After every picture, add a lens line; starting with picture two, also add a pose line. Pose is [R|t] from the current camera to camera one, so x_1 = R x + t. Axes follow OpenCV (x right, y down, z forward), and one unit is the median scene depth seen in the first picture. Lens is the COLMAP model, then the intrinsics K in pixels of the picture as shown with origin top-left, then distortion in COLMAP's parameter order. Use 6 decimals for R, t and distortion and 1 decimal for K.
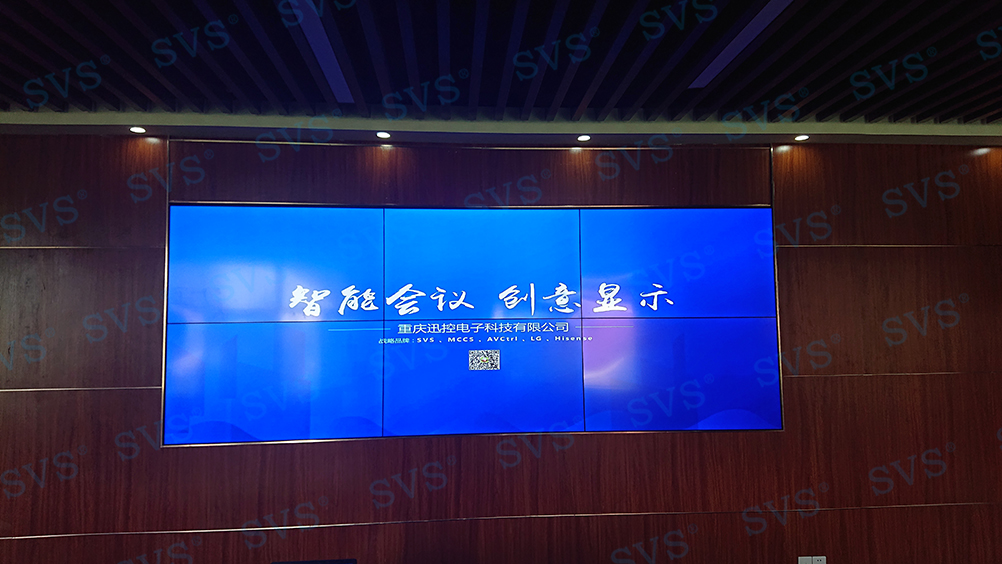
lens RADIAL K [[664.5, 0, 501.0], [0, 664.5, 282.0], [0, 0, 1]] dist [0.005479, 0.001749]
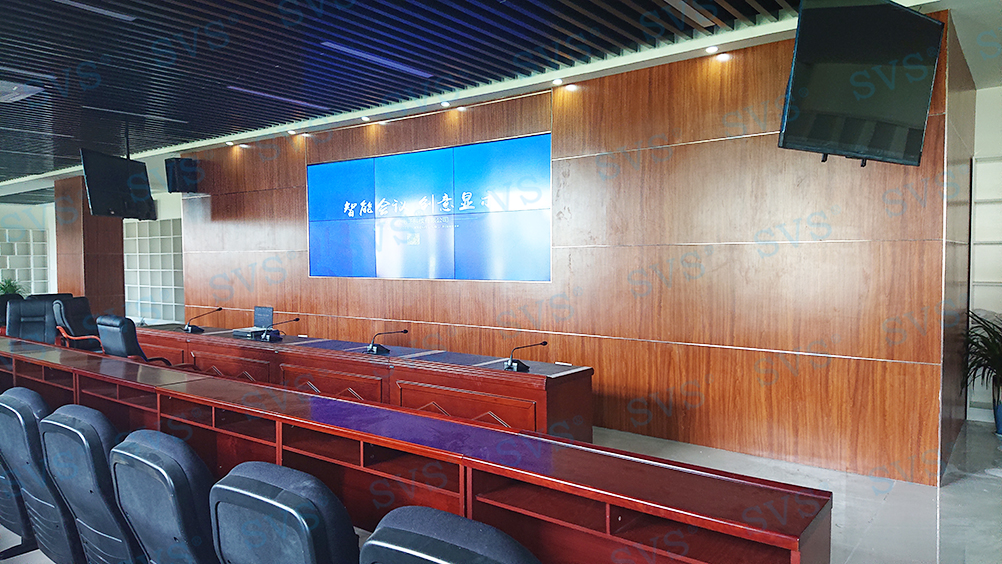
lens RADIAL K [[665.1, 0, 501.0], [0, 665.1, 282.0], [0, 0, 1]] dist [0.132537, -0.000098]
pose [[0.738770, 0.033050, -0.673147, 1.358418], [0.046705, 0.993885, 0.100056, 0.062322], [0.672337, -0.105358, 0.732709, -0.201678]]
